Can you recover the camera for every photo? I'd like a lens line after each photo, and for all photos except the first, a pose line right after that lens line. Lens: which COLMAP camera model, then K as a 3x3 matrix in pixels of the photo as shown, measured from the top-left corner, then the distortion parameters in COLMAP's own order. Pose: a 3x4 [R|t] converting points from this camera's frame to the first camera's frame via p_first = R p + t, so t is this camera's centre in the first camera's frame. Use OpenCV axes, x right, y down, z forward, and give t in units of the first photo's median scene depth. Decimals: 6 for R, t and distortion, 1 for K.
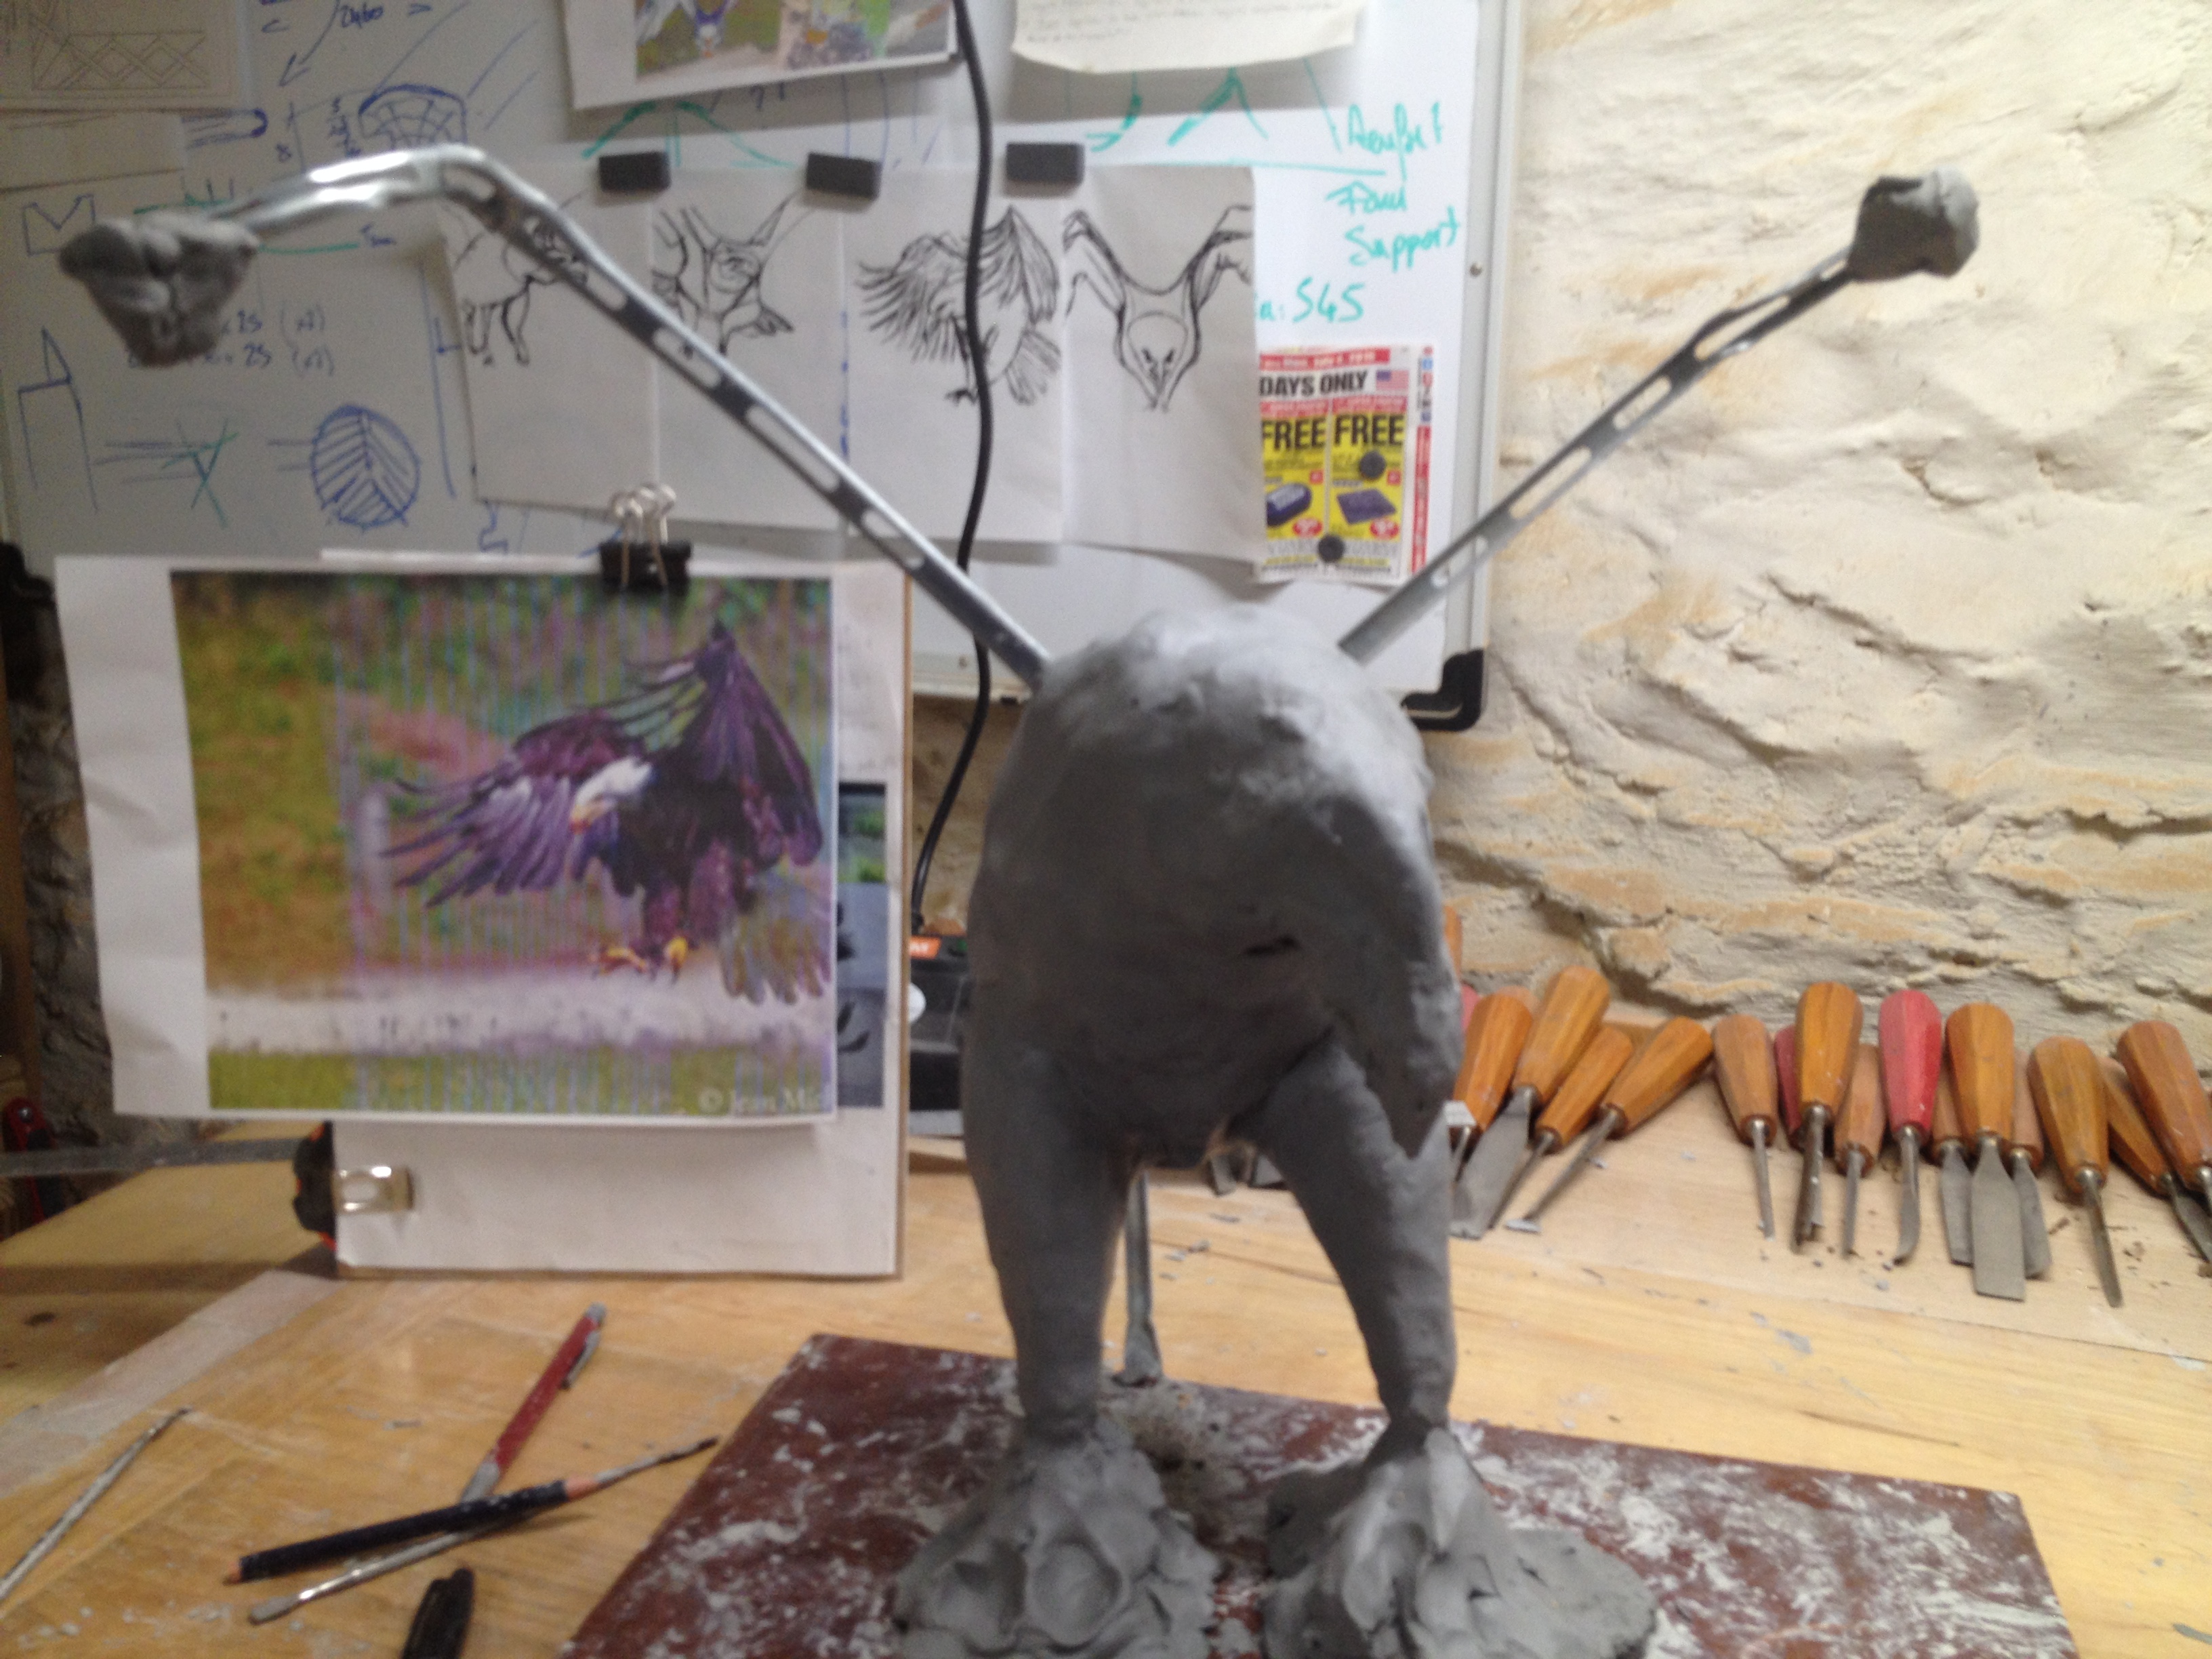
lens RADIAL K [[2068.3, 0, 1085.2], [0, 2068.3, 839.2], [0, 0, 1]] dist [-0.005784, 0.000000]
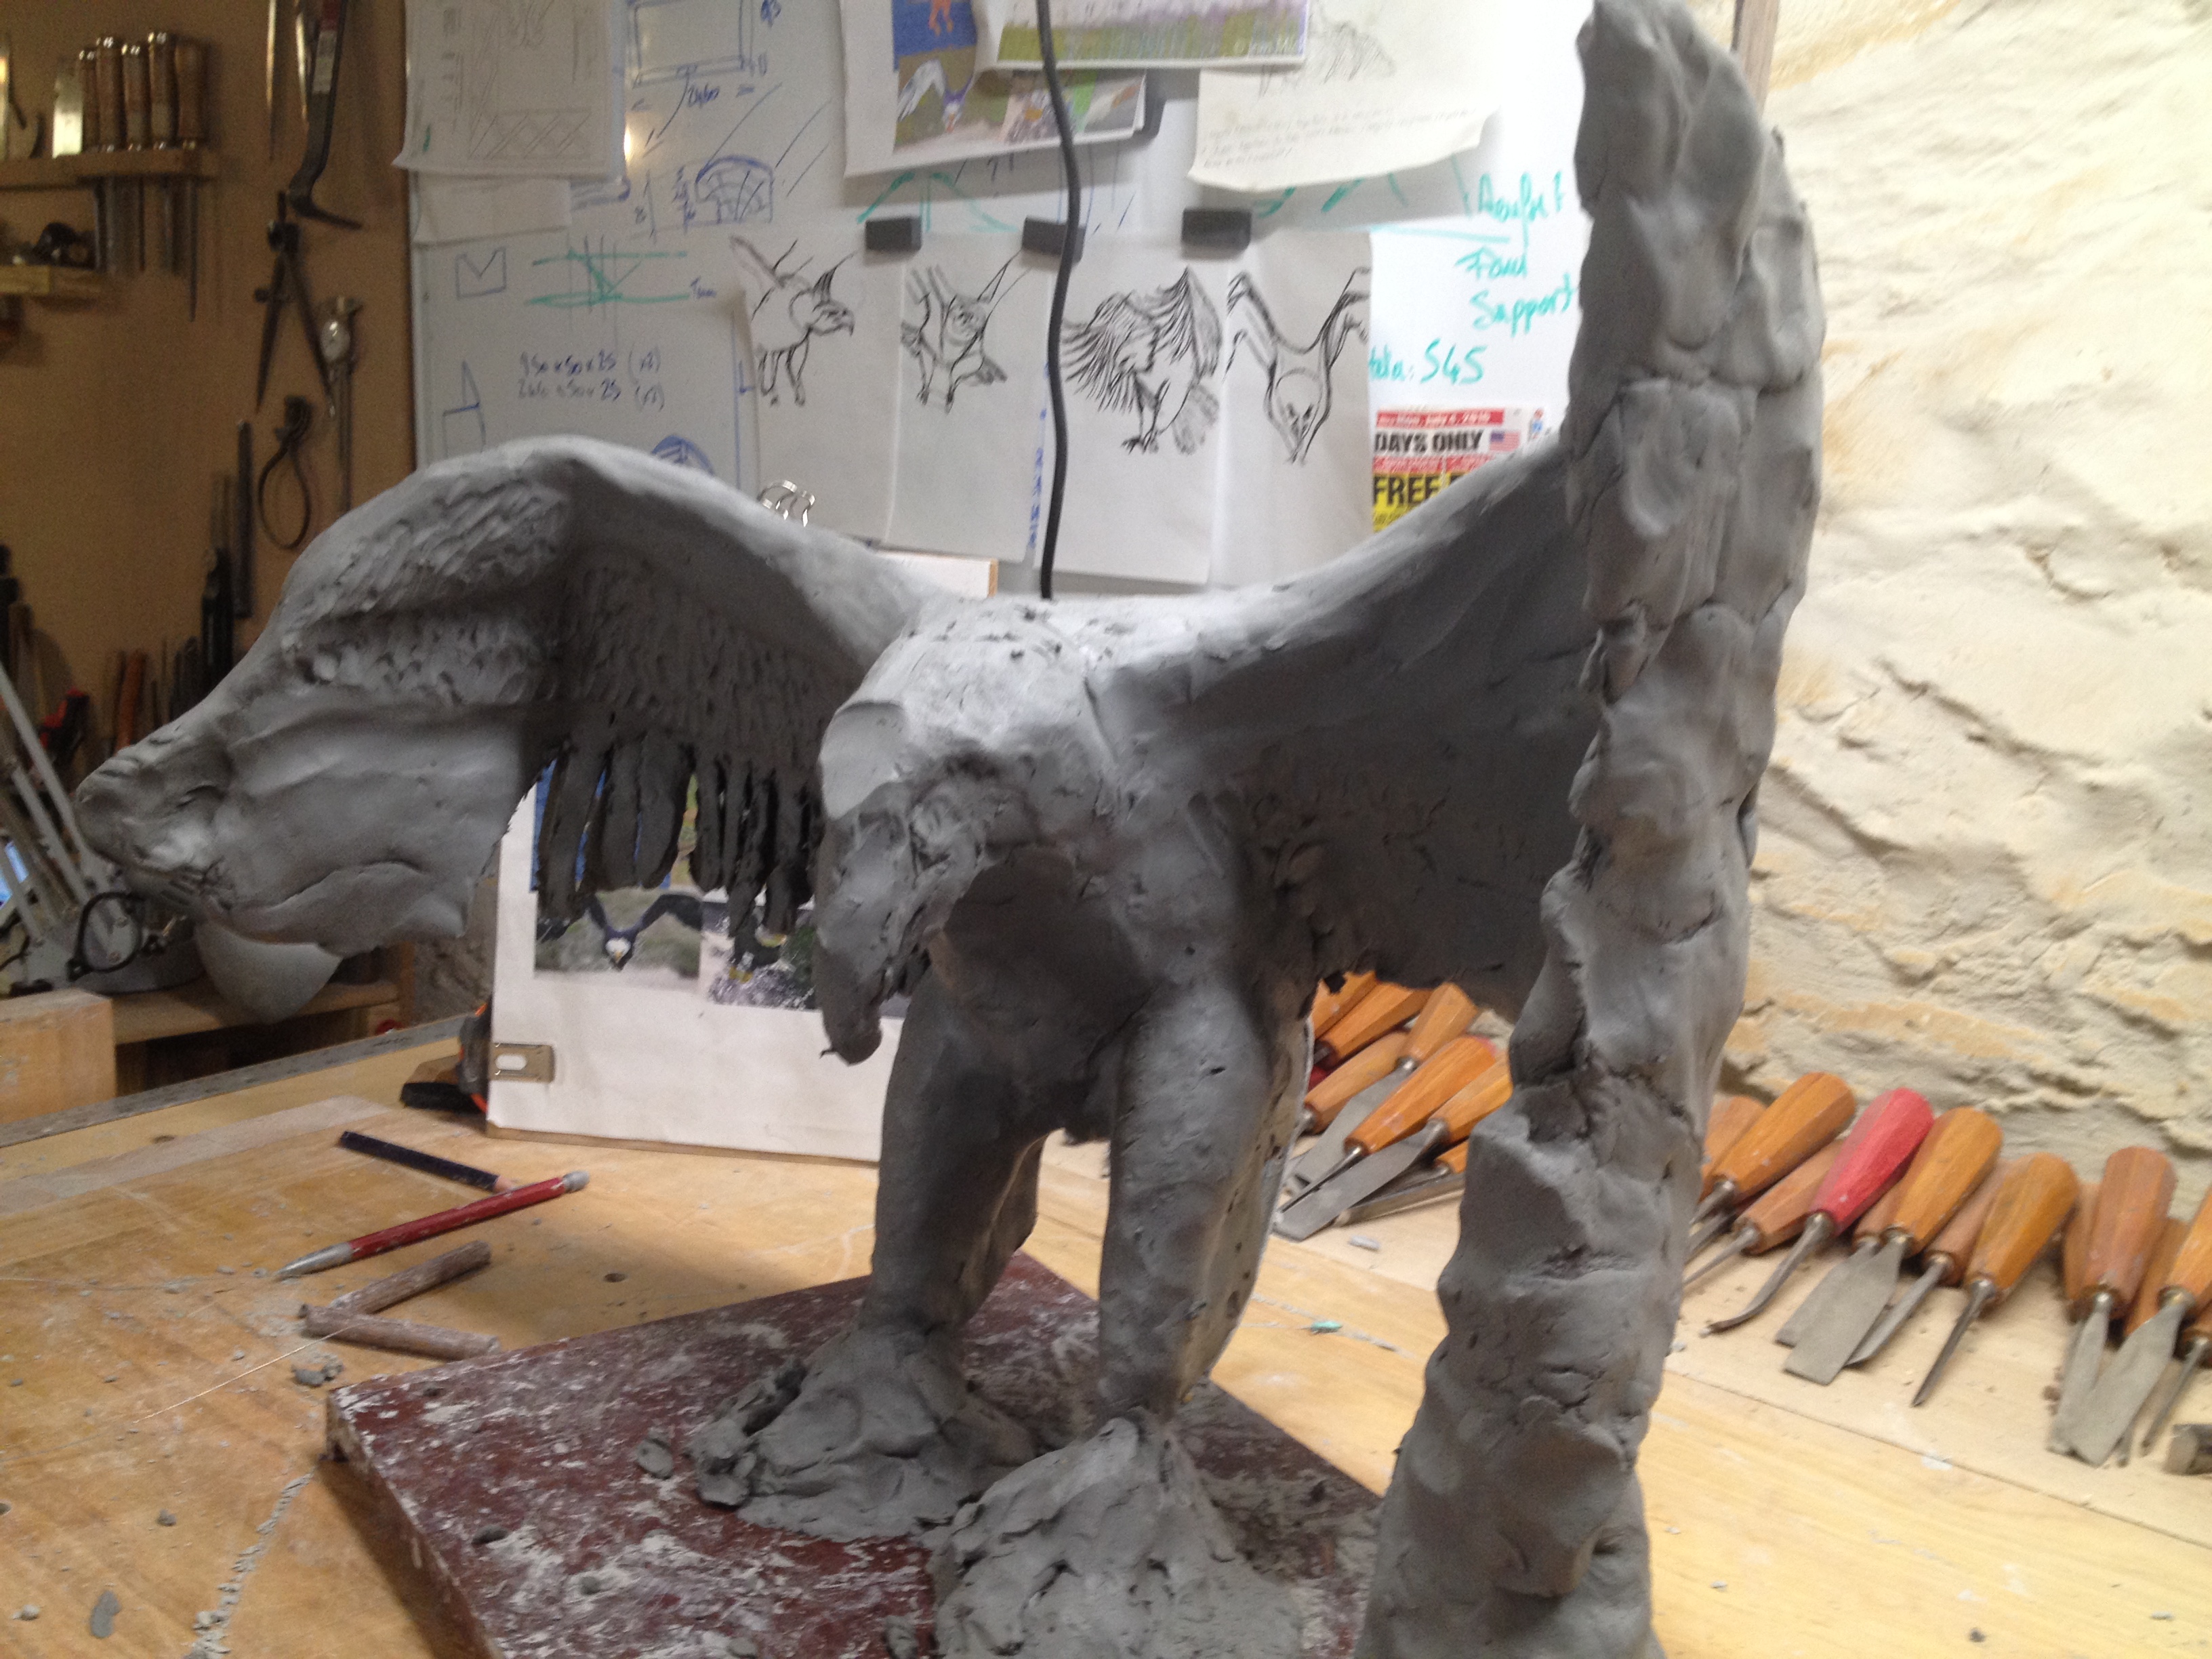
lens RADIAL K [[2068.3, 0, 1098.2], [0, 2068.3, 840.3], [0, 0, 1]] dist [-0.005784, 0.000000]
pose [[0.955770, 0.099916, -0.276624, 0.256705], [-0.113853, 0.992890, -0.034746, 0.030619], [0.271185, 0.064704, 0.960350, -0.019038]]
